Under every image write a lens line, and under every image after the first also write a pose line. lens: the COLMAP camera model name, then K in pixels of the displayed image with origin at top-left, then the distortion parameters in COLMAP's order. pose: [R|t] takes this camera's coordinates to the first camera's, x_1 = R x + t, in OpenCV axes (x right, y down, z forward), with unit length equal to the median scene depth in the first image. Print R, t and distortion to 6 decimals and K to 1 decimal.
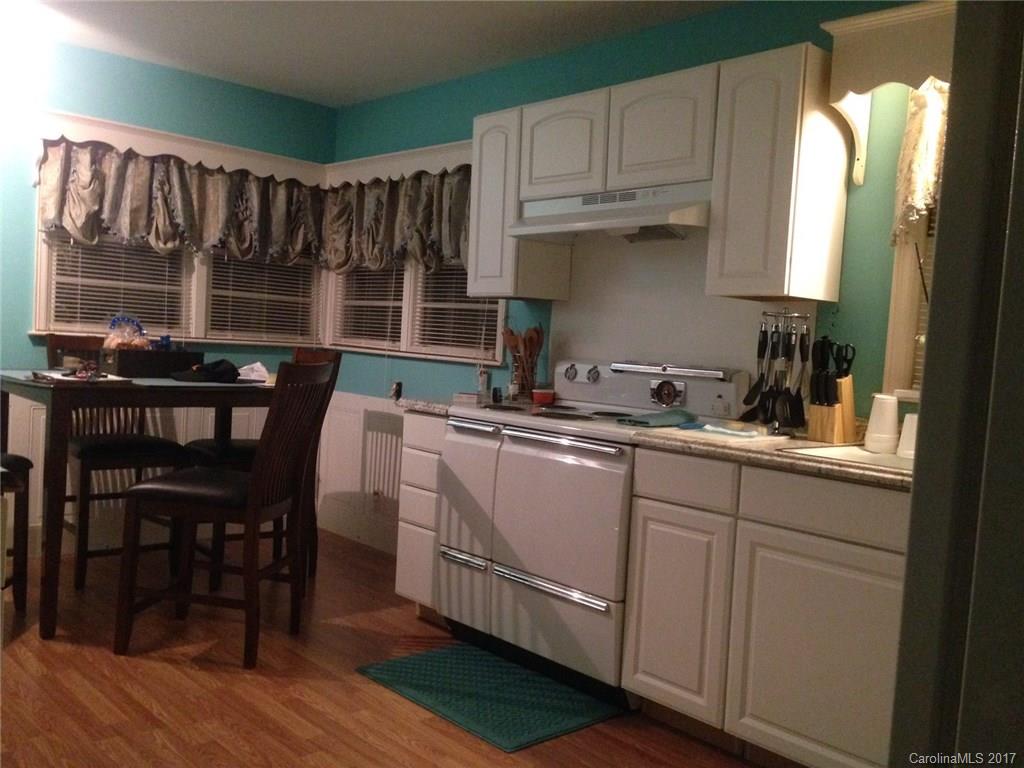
lens RADIAL K [[955.7, 0, 508.3], [0, 955.7, 383.6], [0, 0, 1]] dist [0.062680, 0.000000]
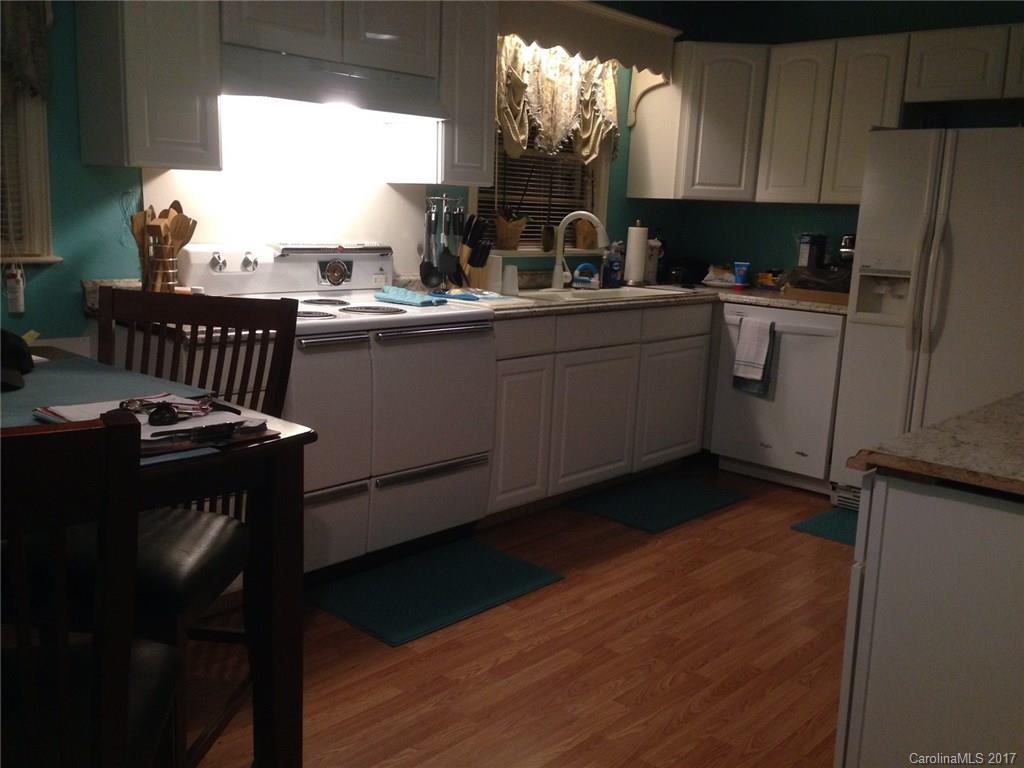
lens RADIAL K [[955.7, 0, 508.2], [0, 955.7, 383.0], [0, 0, 1]] dist [0.062680, 0.000000]
pose [[-0.103565, -0.234480, 0.966589, -1.042414], [0.002098, 0.971761, 0.235960, -0.139327], [-0.994621, 0.026465, -0.100148, 1.103657]]
